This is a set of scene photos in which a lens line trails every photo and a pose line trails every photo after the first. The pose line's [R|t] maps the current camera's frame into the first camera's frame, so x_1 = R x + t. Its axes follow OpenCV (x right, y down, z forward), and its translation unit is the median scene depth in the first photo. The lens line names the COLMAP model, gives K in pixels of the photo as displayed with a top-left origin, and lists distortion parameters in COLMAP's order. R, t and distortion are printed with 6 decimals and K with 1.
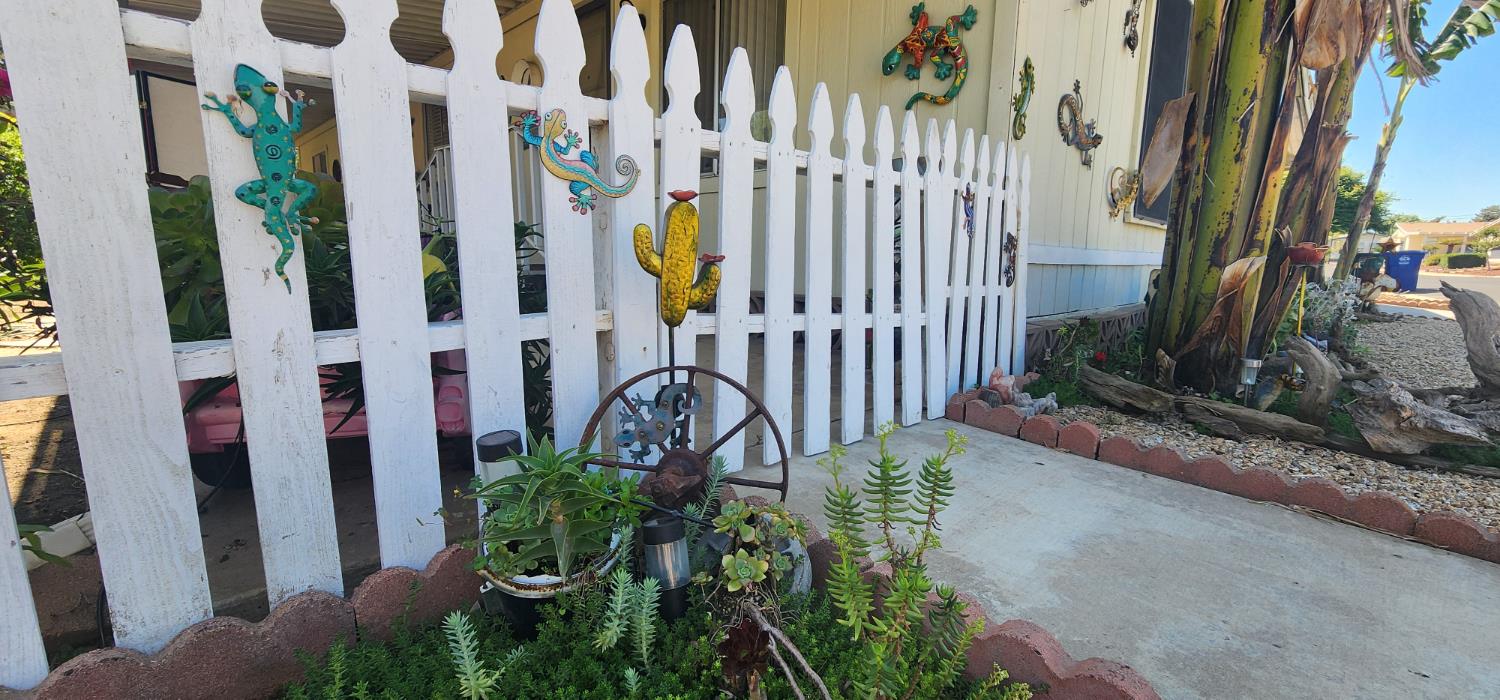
lens RADIAL K [[621.1, 0, 750.0], [0, 621.1, 350.0], [0, 0, 1]] dist [-0.000043, -0.000666]
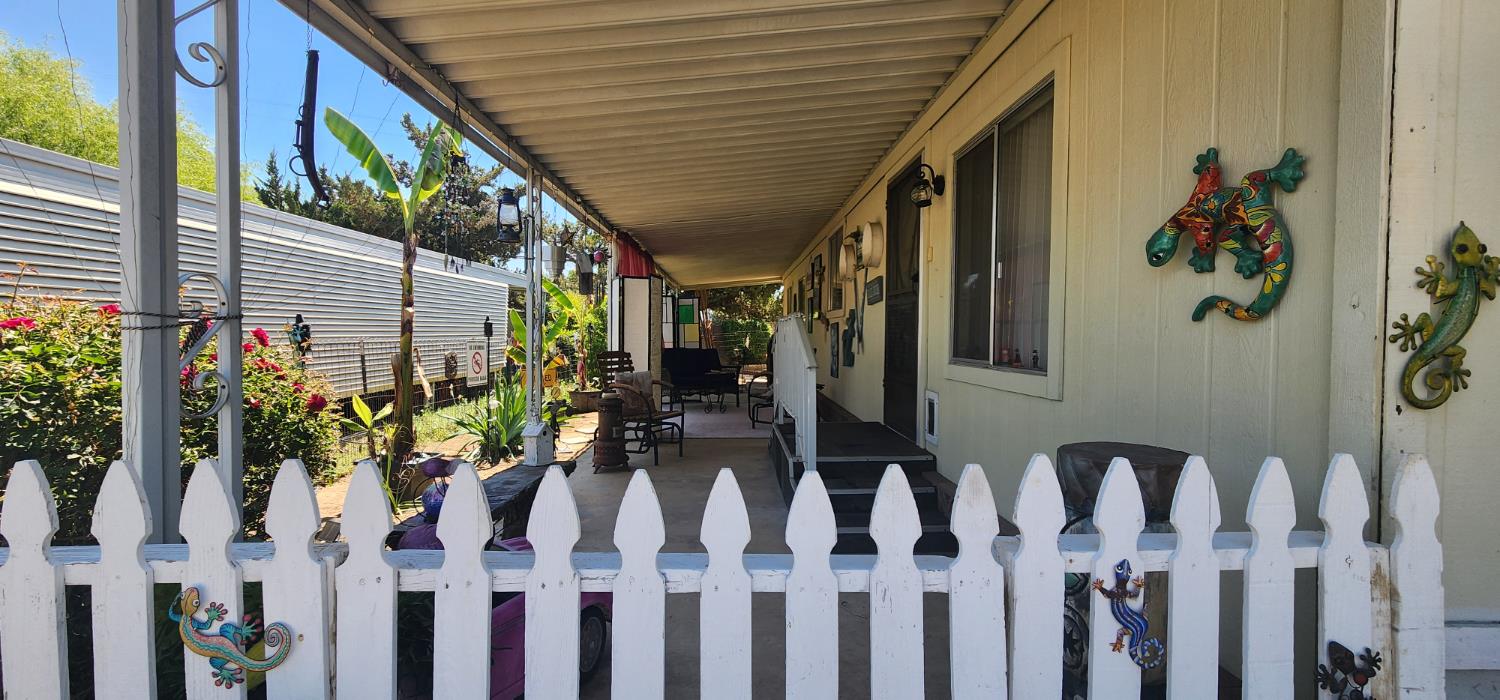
lens RADIAL K [[621.1, 0, 750.0], [0, 621.1, 350.0], [0, 0, 1]] dist [-0.000043, -0.000666]
pose [[0.726712, 0.003249, -0.686934, 0.379302], [-0.094895, 0.990876, -0.095704, -0.289178], [0.680356, 0.134736, 0.720390, 0.330720]]
